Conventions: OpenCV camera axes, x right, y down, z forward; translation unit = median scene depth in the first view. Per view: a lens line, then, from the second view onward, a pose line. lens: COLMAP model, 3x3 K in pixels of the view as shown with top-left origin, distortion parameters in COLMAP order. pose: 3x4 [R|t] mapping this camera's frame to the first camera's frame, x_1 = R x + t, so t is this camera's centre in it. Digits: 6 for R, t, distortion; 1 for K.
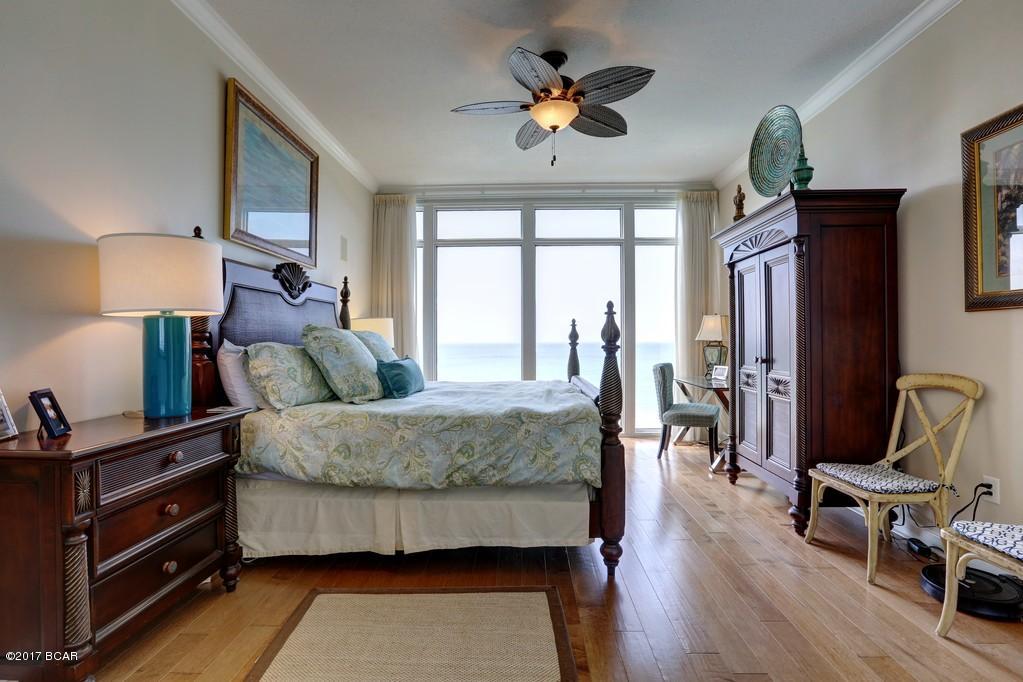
lens RADIAL K [[465.4, 0, 511.5], [0, 465.4, 341.0], [0, 0, 1]] dist [-0.053633, 0.019848]
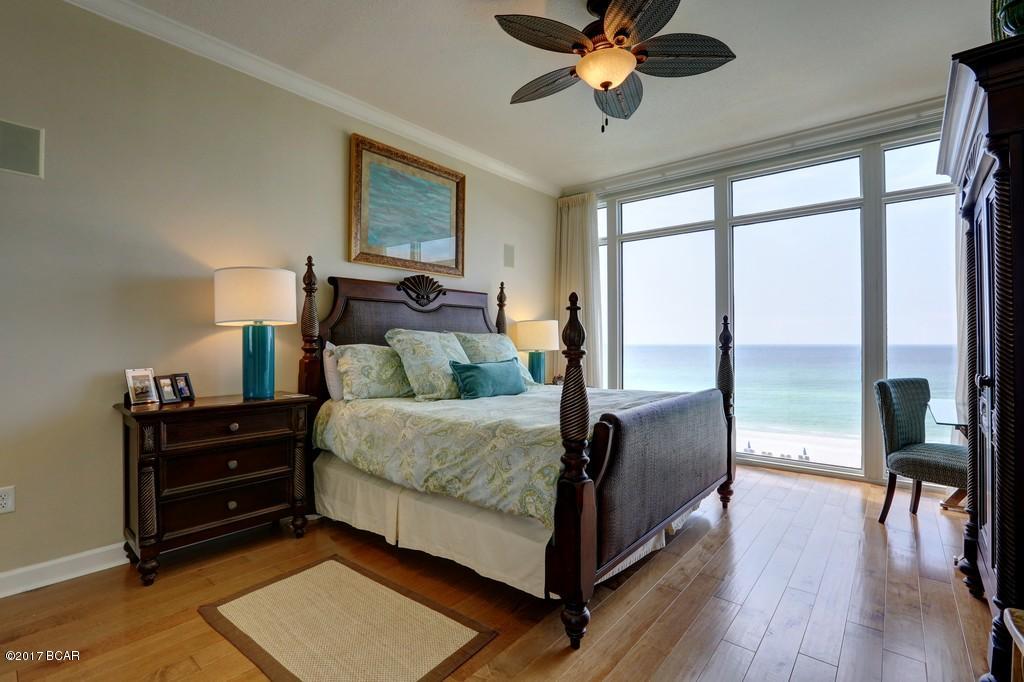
lens RADIAL K [[465.8, 0, 512.0], [0, 465.8, 341.0], [0, 0, 1]] dist [-0.053633, 0.019848]
pose [[0.784419, 0.000184, -0.620231, 0.524055], [-0.002371, 0.999994, -0.002703, -0.003117], [0.620227, 0.003591, 0.784414, 0.283277]]
